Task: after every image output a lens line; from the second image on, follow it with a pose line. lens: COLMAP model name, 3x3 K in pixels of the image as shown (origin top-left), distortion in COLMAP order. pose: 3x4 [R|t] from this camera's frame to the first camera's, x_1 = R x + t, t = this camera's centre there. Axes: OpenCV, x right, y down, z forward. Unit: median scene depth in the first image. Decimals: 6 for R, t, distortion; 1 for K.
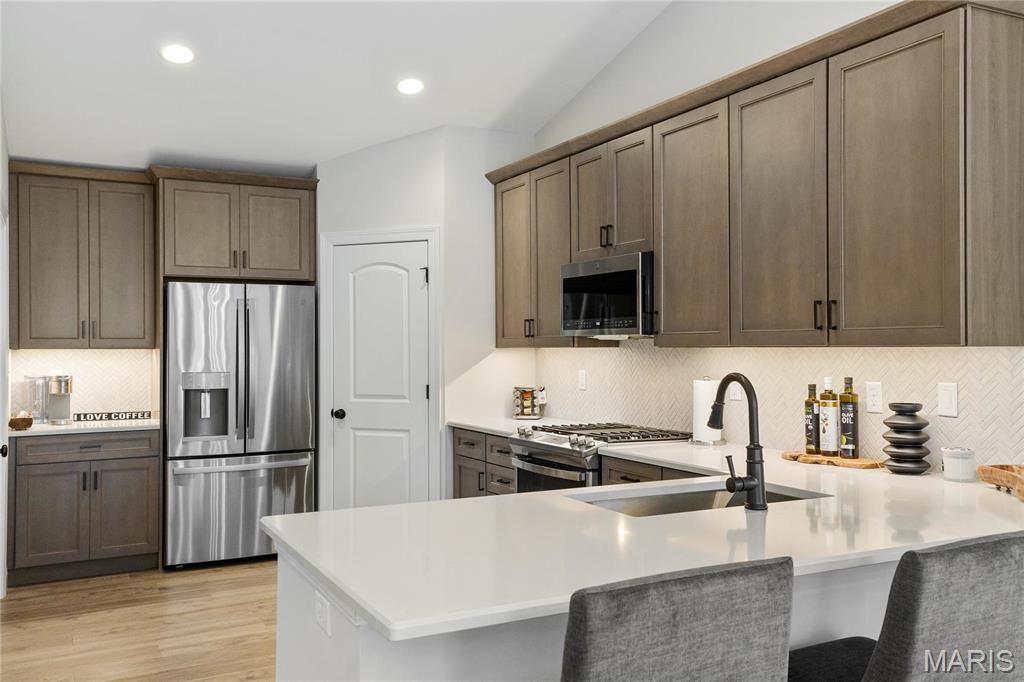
lens RADIAL K [[893.6, 0, 509.4], [0, 893.6, 335.2], [0, 0, 1]] dist [0.045745, 0.002303]
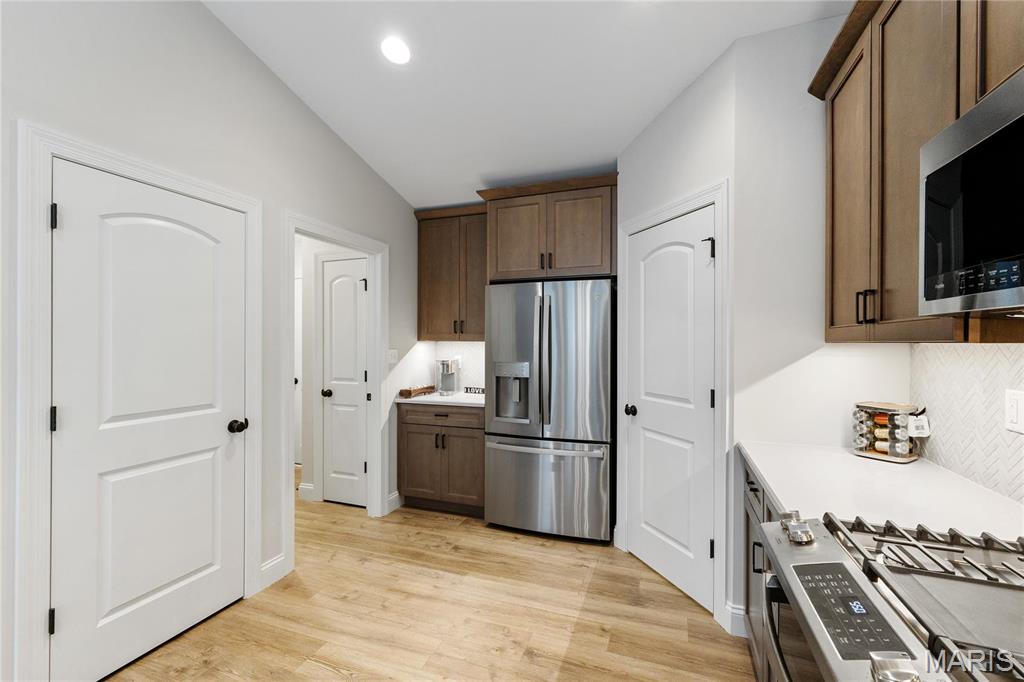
lens RADIAL K [[434.7, 0, 511.3], [0, 434.7, 342.6], [0, 0, 1]] dist [0.001796, 0.000087]
pose [[0.677287, 0.007155, -0.735684, 0.069747], [0.004518, 0.999893, 0.013884, 0.008997], [0.735705, -0.012727, 0.677182, 0.636172]]
